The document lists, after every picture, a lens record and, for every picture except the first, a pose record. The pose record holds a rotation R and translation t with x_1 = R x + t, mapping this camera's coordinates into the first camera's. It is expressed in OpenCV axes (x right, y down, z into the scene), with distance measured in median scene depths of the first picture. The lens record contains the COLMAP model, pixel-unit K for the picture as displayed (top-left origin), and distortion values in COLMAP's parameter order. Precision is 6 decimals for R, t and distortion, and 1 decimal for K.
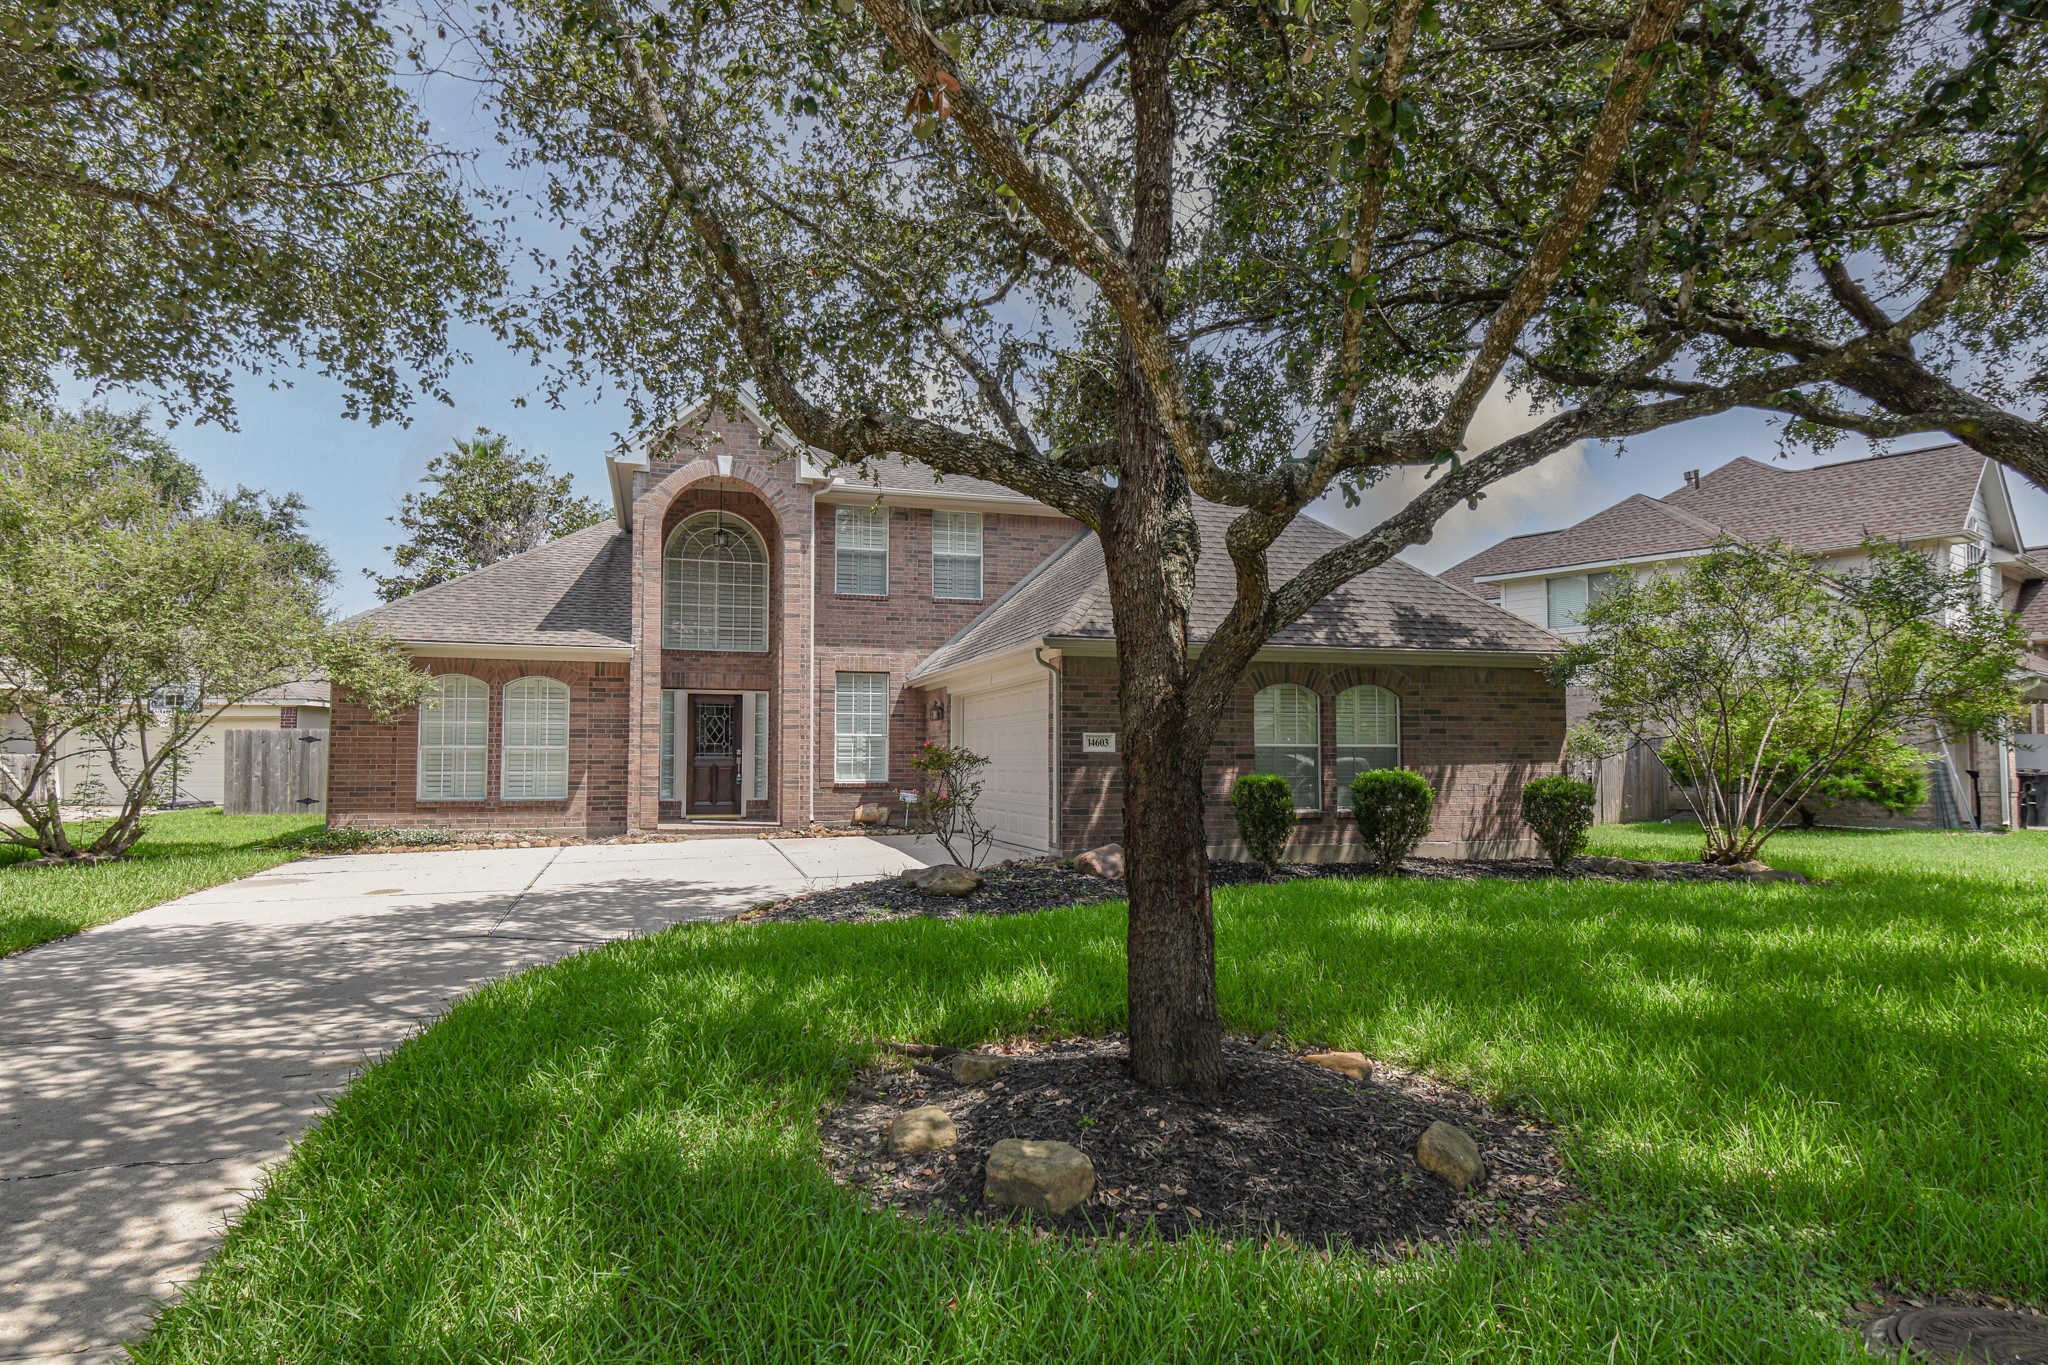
lens RADIAL K [[1167.7, 0, 987.2], [0, 1167.7, 677.5], [0, 0, 1]] dist [0.055699, -0.024103]
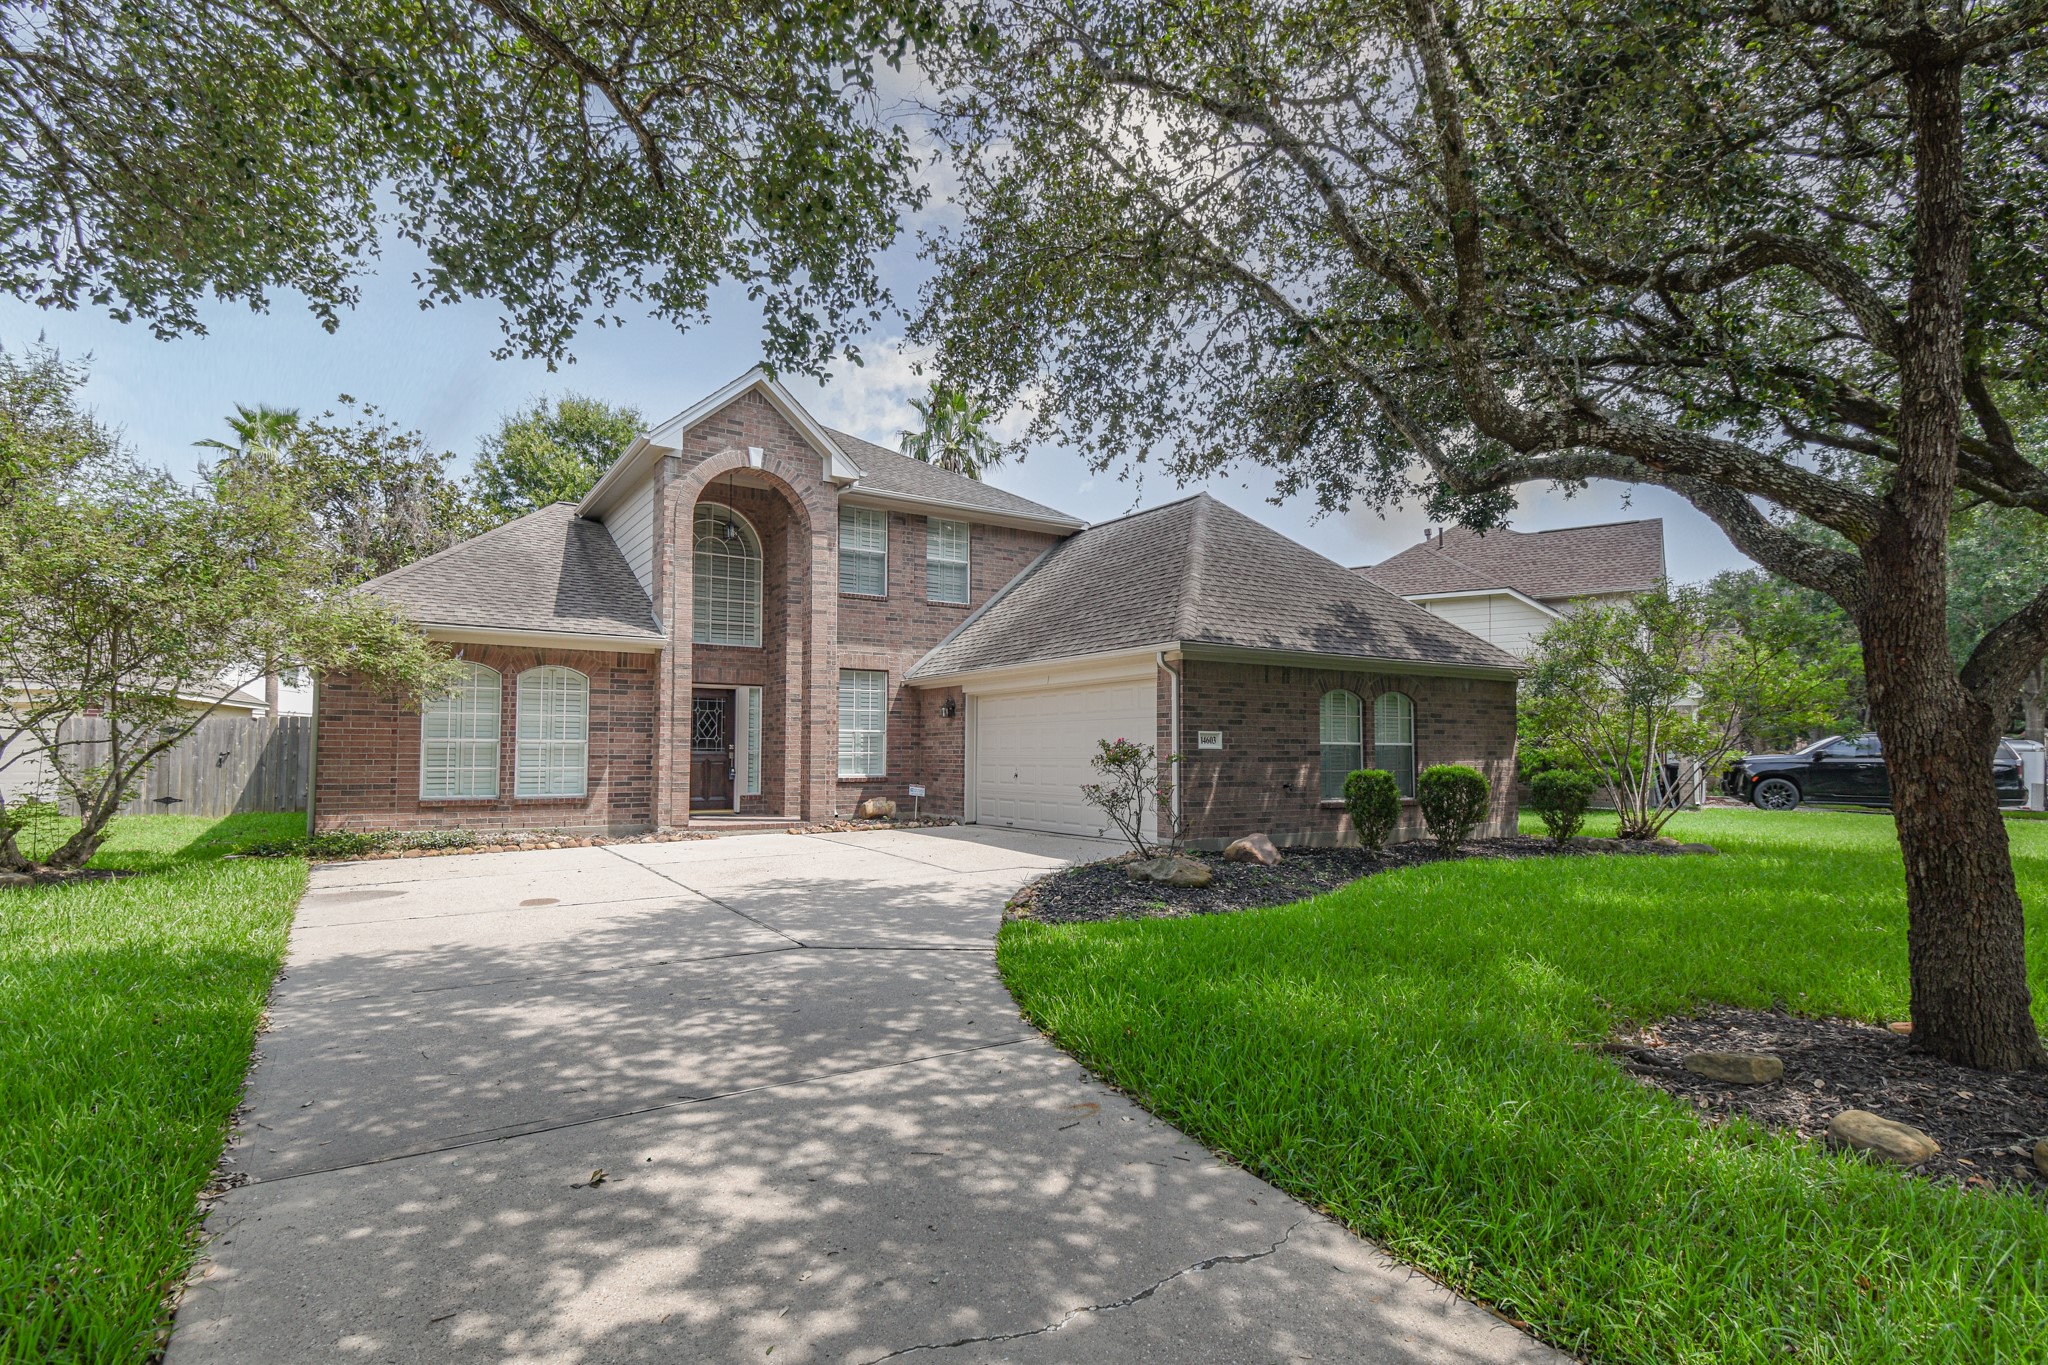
lens RADIAL K [[1042.1, 0, 1024.0], [0, 1042.1, 682.5], [0, 0, 1]] dist [0.032603, -0.000753]
pose [[0.958083, 0.021970, 0.285647, -0.264948], [-0.022438, 0.999747, -0.001635, 0.005647], [-0.285610, -0.004842, 0.958334, 0.092312]]
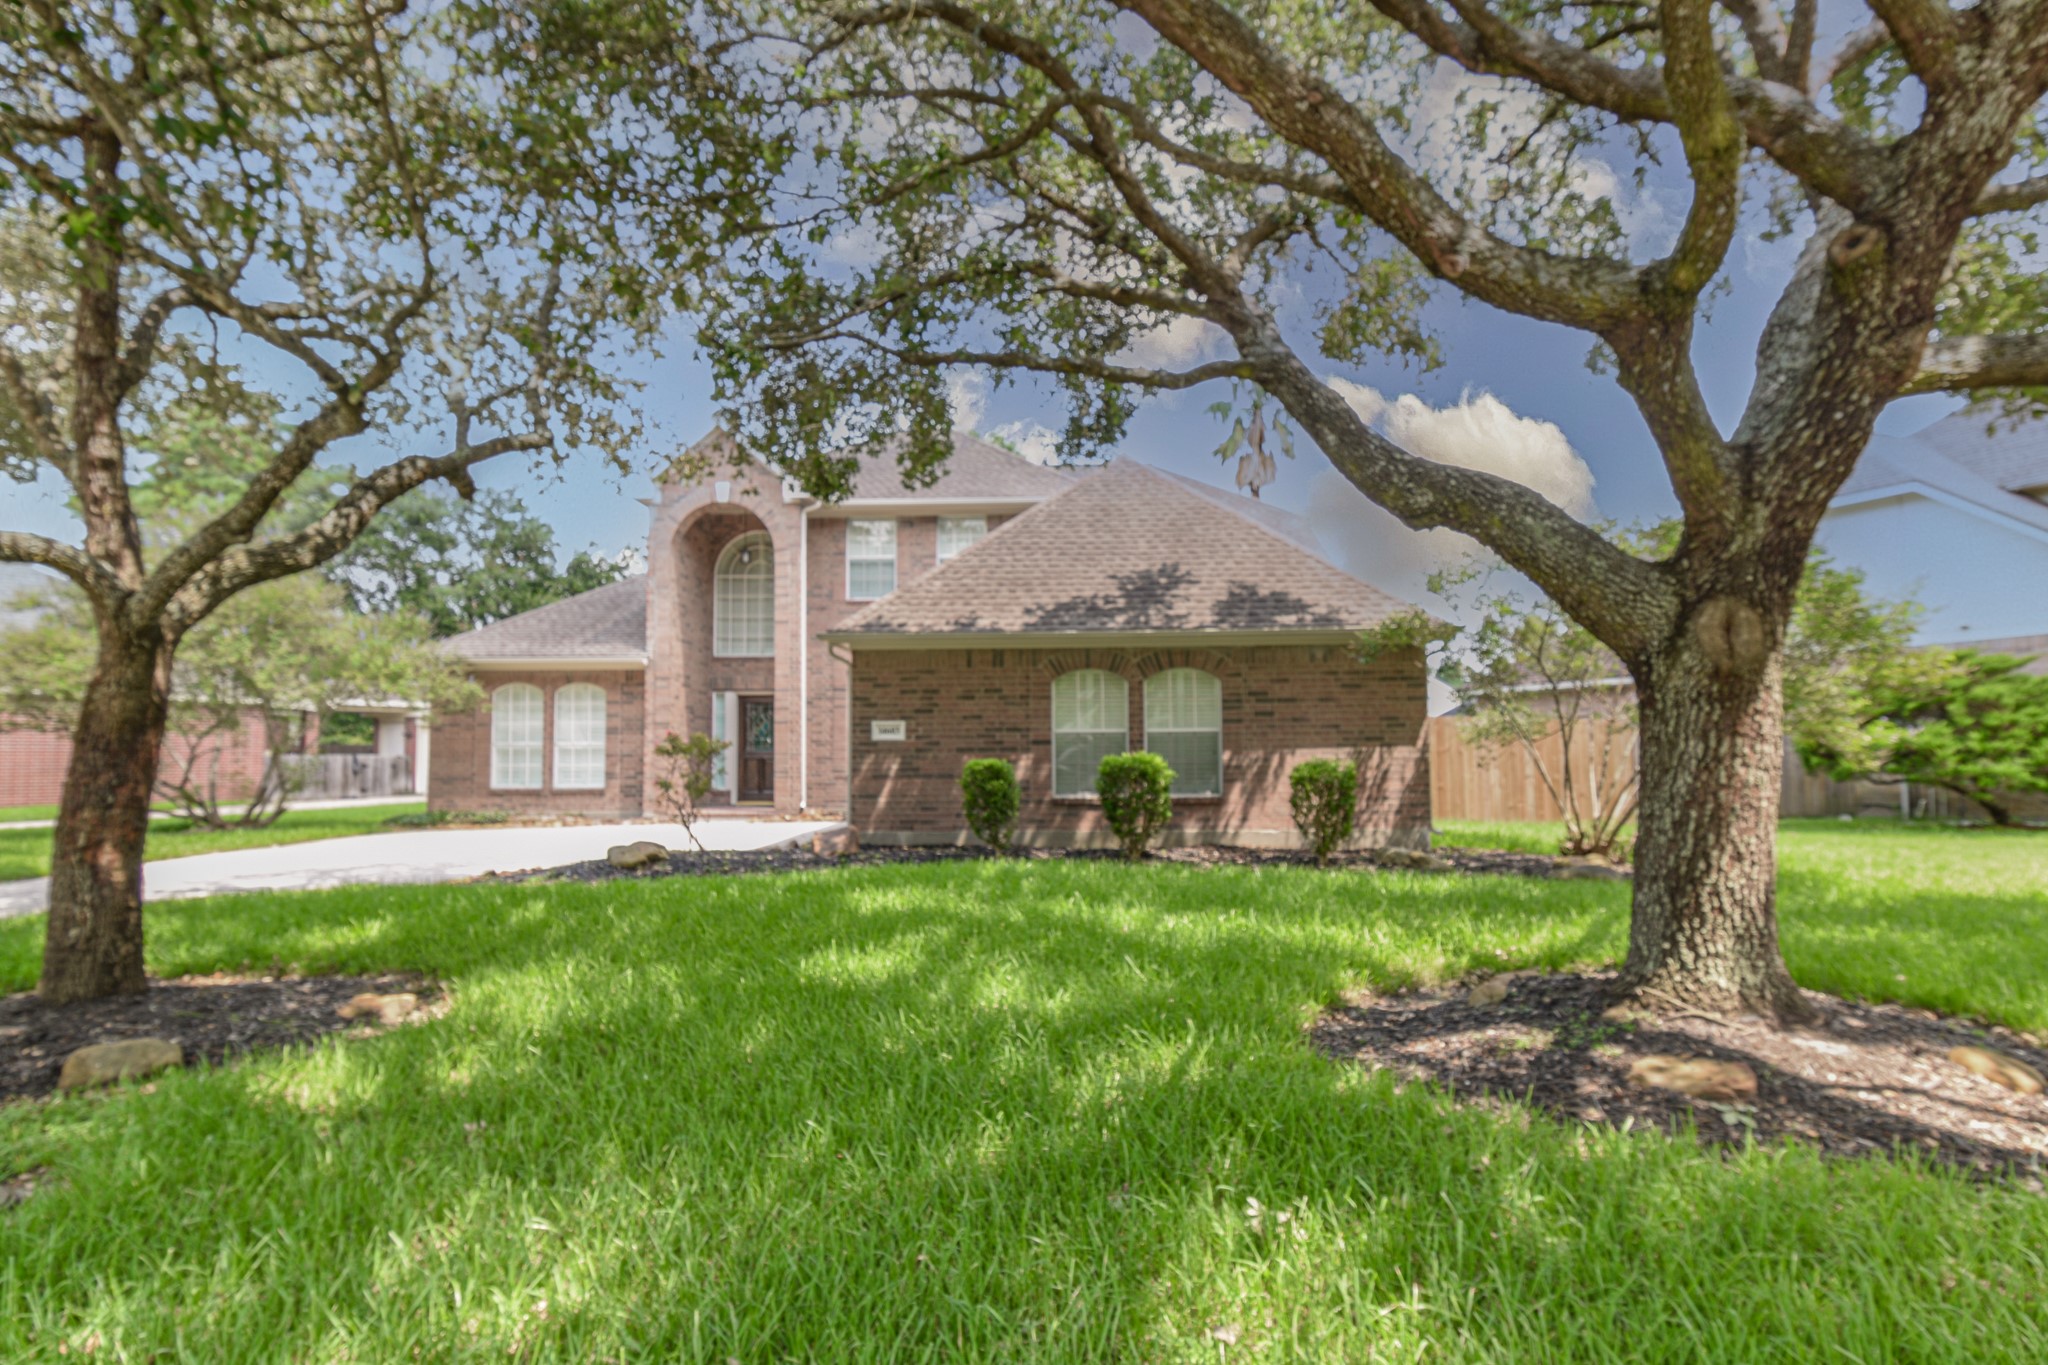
lens RADIAL K [[1167.7, 0, 987.2], [0, 1167.7, 677.5], [0, 0, 1]] dist [0.055699, -0.024103]
pose [[0.937114, -0.028050, -0.347895, 0.416853], [0.026769, 0.999606, -0.008490, 0.014540], [0.347995, -0.001357, 0.937495, 0.032472]]
